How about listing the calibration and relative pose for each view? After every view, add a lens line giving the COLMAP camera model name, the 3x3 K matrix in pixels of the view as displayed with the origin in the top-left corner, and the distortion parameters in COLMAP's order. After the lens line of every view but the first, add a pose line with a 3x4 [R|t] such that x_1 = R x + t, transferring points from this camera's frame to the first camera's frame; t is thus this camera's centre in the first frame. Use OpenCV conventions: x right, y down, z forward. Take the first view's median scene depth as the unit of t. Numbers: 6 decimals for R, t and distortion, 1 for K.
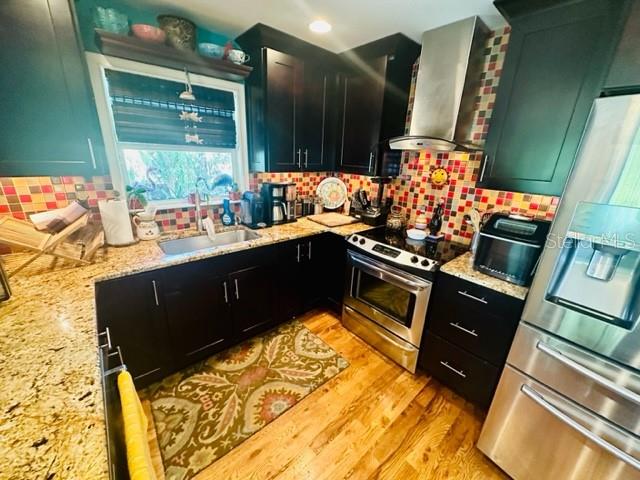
lens RADIAL K [[253.4, 0, 320.0], [0, 253.4, 240.0], [0, 0, 1]] dist [-0.003253, -0.000553]
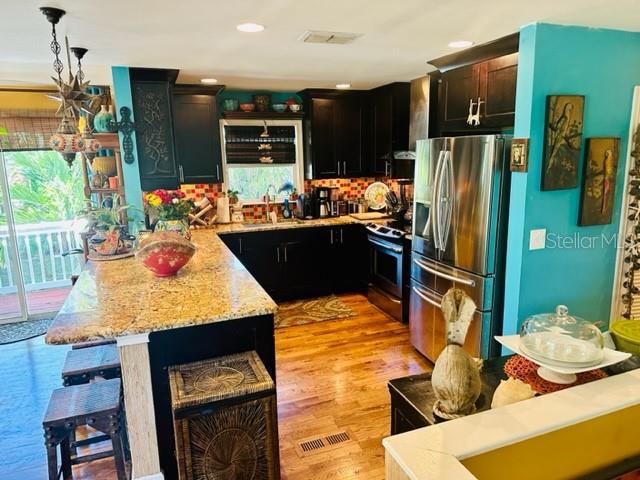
lens RADIAL K [[445.3, 0, 327.4], [0, 445.3, 242.3], [0, 0, 1]] dist [0.143528, -0.000594]
pose [[0.938430, 0.011380, -0.345282, 0.708370], [-0.055353, 0.991497, -0.117766, 0.358655], [0.341006, 0.129627, 0.931081, -1.209684]]
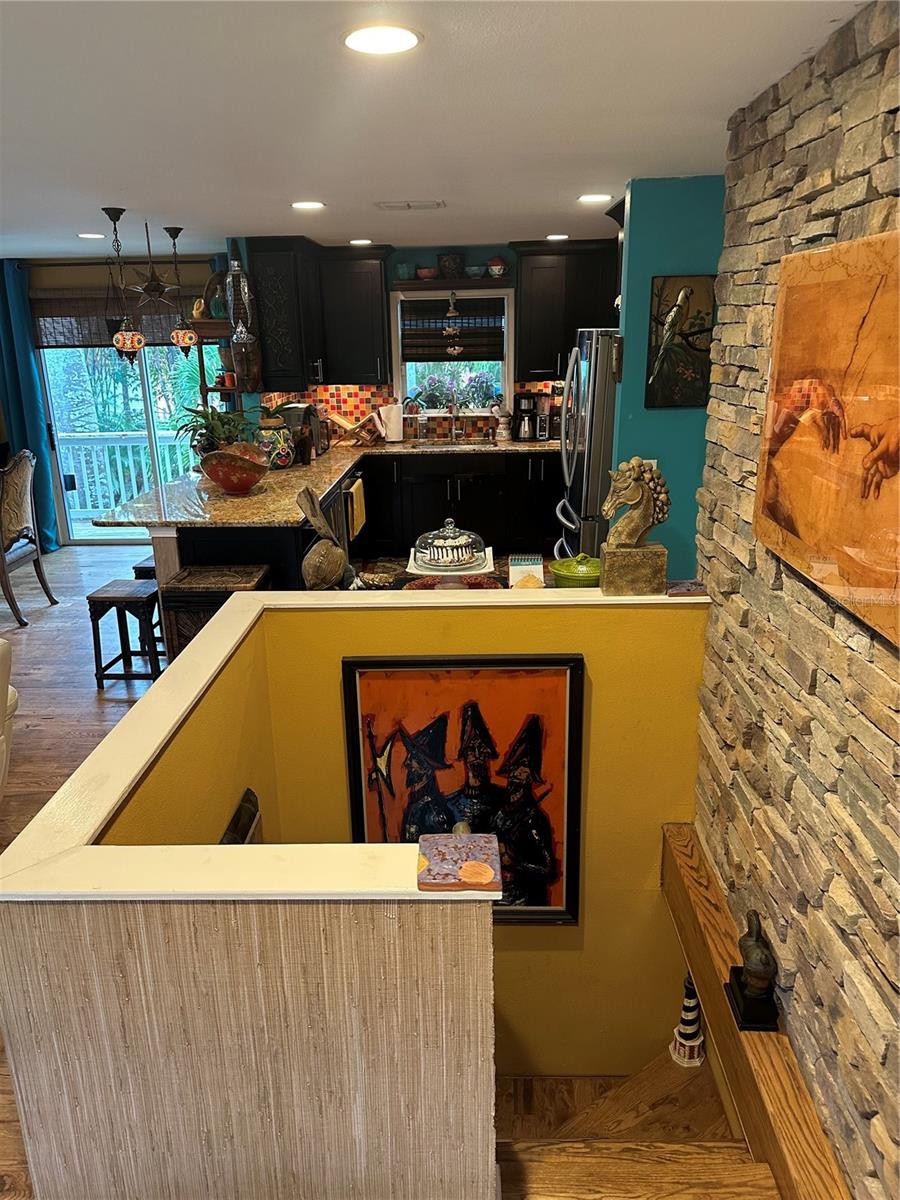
lens RADIAL K [[834.9, 0, 450.0], [0, 834.9, 600.0], [0, 0, 1]] dist [0.143528, -0.000594]
pose [[0.734101, 0.156938, -0.660656, 1.770805], [-0.170942, 0.984304, 0.043875, 0.430457], [0.657172, 0.080725, 0.749406, -1.426469]]
